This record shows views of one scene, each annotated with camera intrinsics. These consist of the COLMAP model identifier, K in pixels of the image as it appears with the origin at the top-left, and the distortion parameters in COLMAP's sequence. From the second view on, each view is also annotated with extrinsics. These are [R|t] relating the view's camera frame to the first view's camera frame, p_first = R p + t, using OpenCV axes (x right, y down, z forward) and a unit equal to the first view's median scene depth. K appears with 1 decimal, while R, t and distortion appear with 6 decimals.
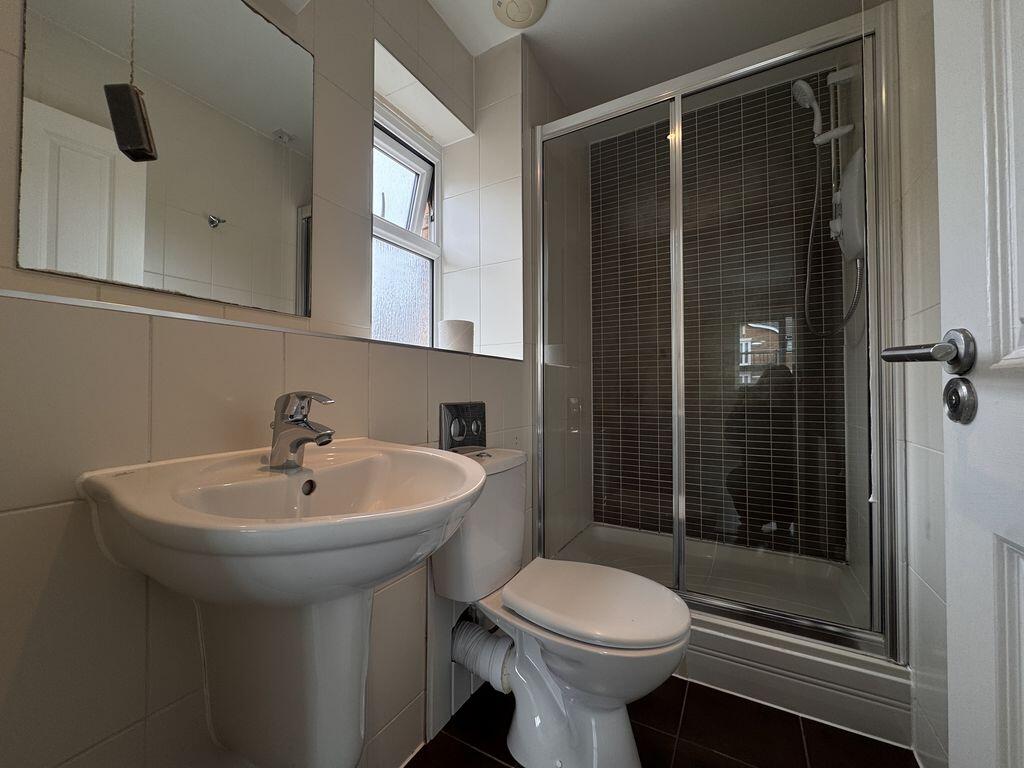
lens RADIAL K [[408.8, 0, 511.5], [0, 408.8, 381.3], [0, 0, 1]] dist [-0.001117, -0.000059]
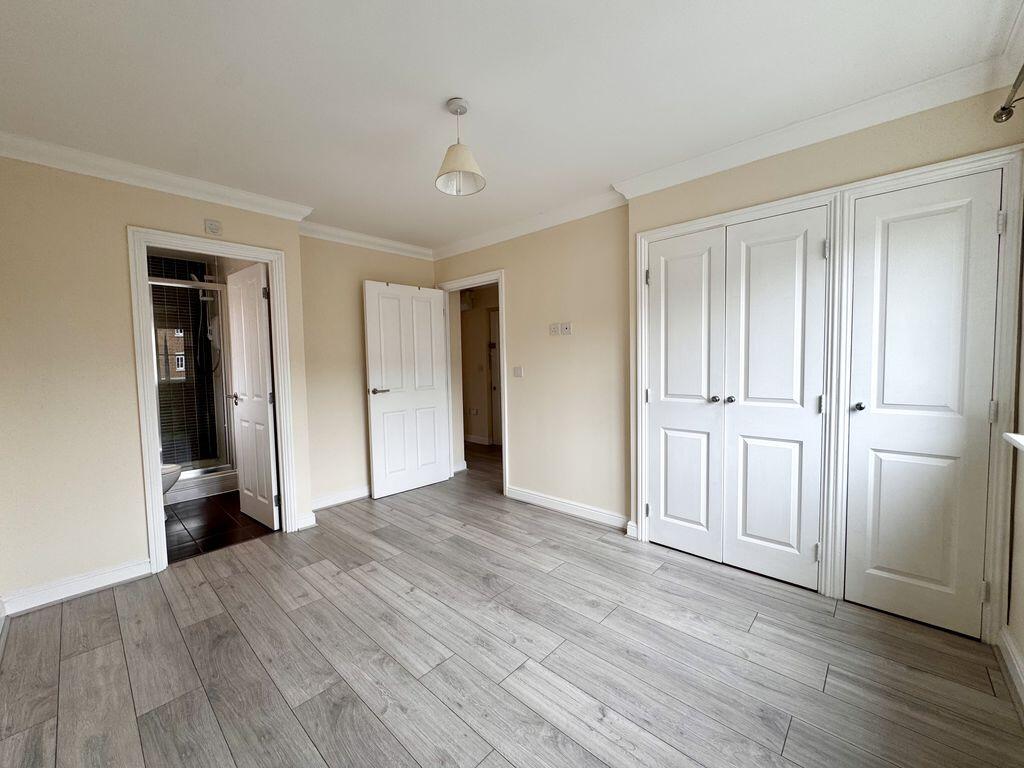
lens RADIAL K [[408.8, 0, 511.5], [0, 408.8, 381.3], [0, 0, 1]] dist [-0.001117, -0.000059]
pose [[0.228773, -0.054312, 0.971964, -0.724744], [-0.003428, 0.998391, 0.056595, -0.115940], [-0.973474, -0.016280, 0.228219, -0.817808]]
